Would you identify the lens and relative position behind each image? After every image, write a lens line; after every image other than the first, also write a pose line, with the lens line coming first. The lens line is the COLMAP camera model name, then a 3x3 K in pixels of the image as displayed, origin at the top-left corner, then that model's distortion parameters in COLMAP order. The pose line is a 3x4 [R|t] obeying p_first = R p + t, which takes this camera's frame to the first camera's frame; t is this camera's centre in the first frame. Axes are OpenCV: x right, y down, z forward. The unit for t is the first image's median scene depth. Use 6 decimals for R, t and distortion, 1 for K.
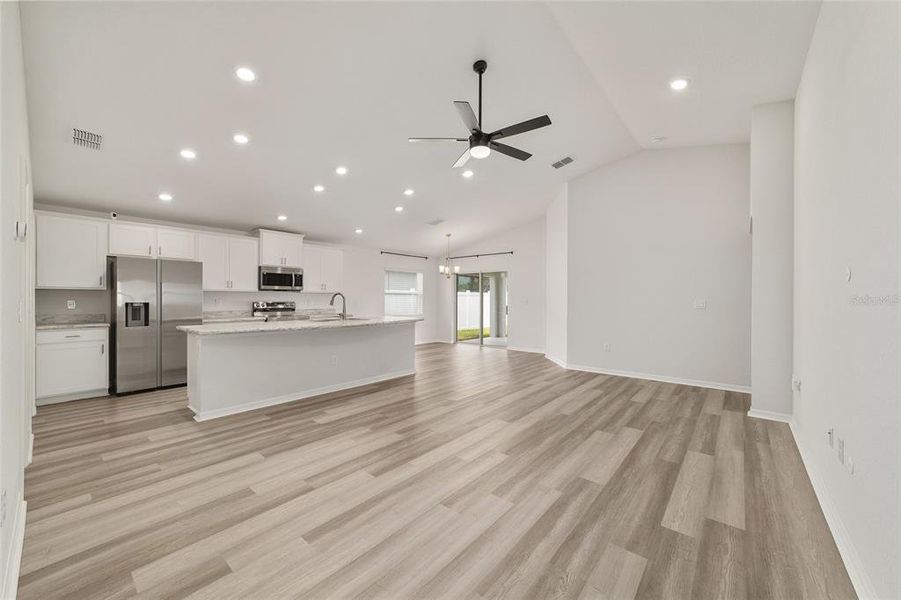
lens RADIAL K [[346.1, 0, 449.8], [0, 346.1, 297.6], [0, 0, 1]] dist [-0.017275, 0.008015]
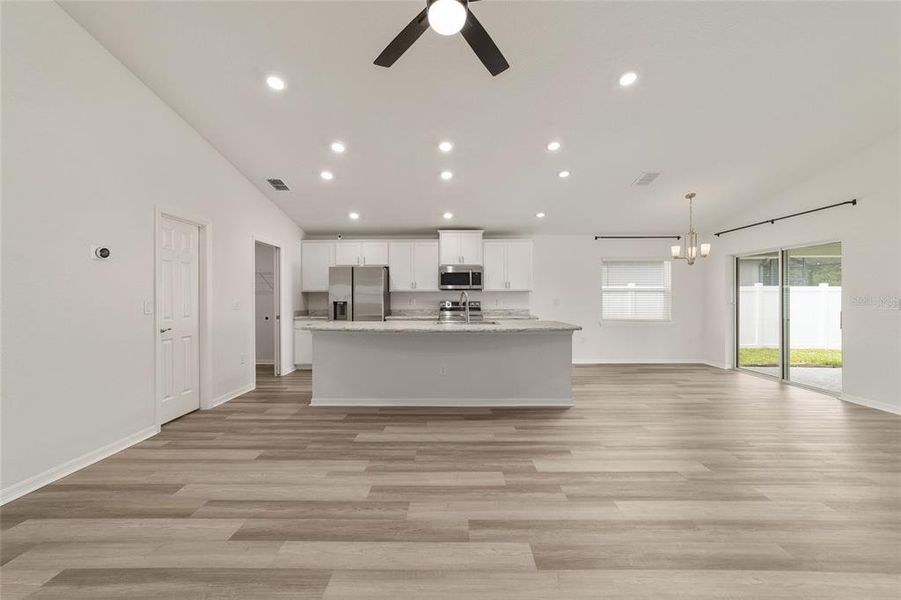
lens RADIAL K [[346.1, 0, 449.8], [0, 346.1, 297.6], [0, 0, 1]] dist [-0.017275, 0.008015]
pose [[0.639742, -0.003921, -0.768580, 0.390250], [0.005040, 0.999987, -0.000906, 0.003754], [0.768574, -0.003294, 0.639753, 0.536767]]
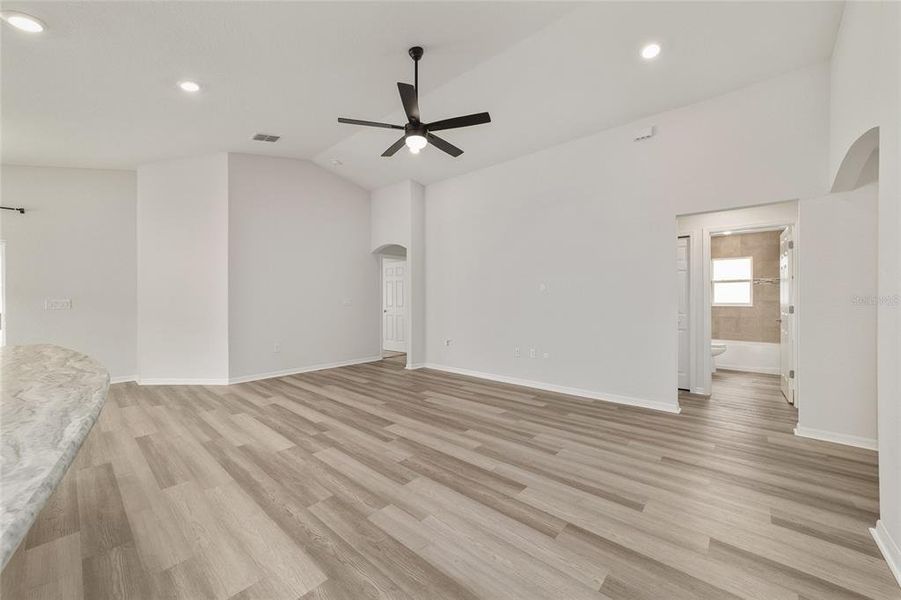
lens RADIAL K [[346.1, 0, 449.8], [0, 346.1, 297.6], [0, 0, 1]] dist [-0.017275, 0.008015]
pose [[0.021818, -0.000049, 0.999762, -0.690376], [0.000975, 1.000000, 0.000028, 0.005746], [-0.999761, 0.000974, 0.021819, 0.712083]]
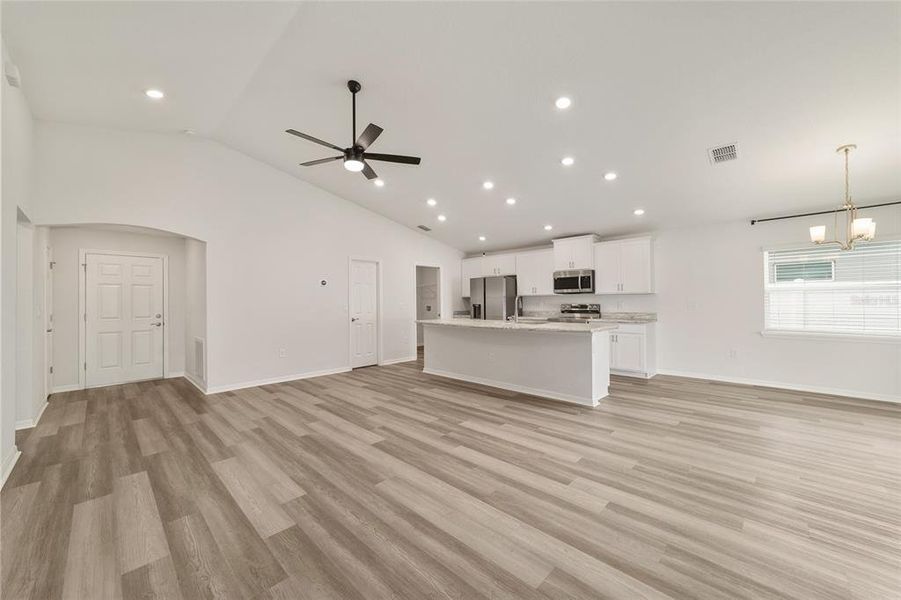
lens RADIAL K [[346.1, 0, 449.8], [0, 346.1, 297.6], [0, 0, 1]] dist [-0.017275, 0.008015]
pose [[-0.070883, -0.012566, -0.997405, 0.899651], [0.011698, 0.999841, -0.013428, 0.002857], [0.997416, -0.012619, -0.070725, 1.094046]]
